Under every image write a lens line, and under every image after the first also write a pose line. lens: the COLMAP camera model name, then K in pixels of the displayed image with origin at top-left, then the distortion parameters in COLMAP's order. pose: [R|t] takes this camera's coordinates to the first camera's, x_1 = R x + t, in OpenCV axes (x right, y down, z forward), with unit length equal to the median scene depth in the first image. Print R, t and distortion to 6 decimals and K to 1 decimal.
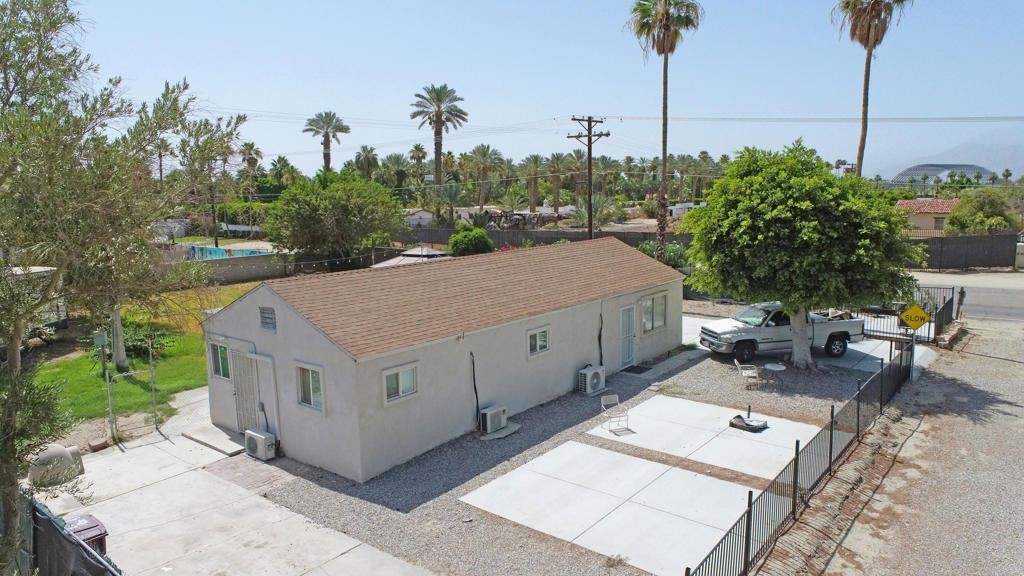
lens RADIAL K [[689.6, 0, 513.9], [0, 689.6, 282.5], [0, 0, 1]] dist [-0.013742, 0.005132]
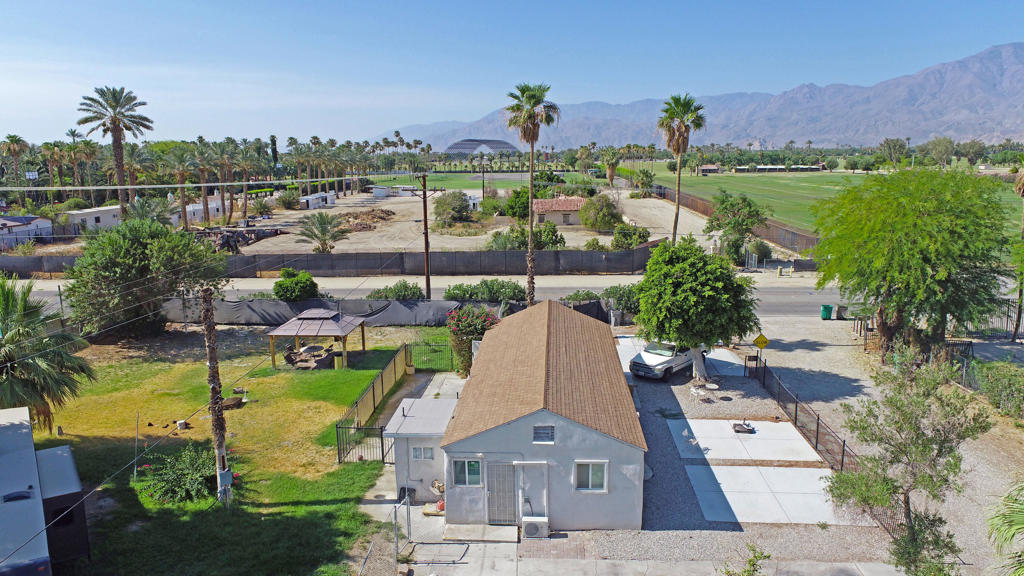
lens RADIAL K [[689.6, 0, 513.9], [0, 689.6, 282.5], [0, 0, 1]] dist [-0.013742, 0.005132]
pose [[0.816627, -0.098454, 0.568707, -0.561523], [0.071933, 0.995022, 0.068965, -0.165995], [-0.572666, -0.015410, 0.819644, -0.027868]]
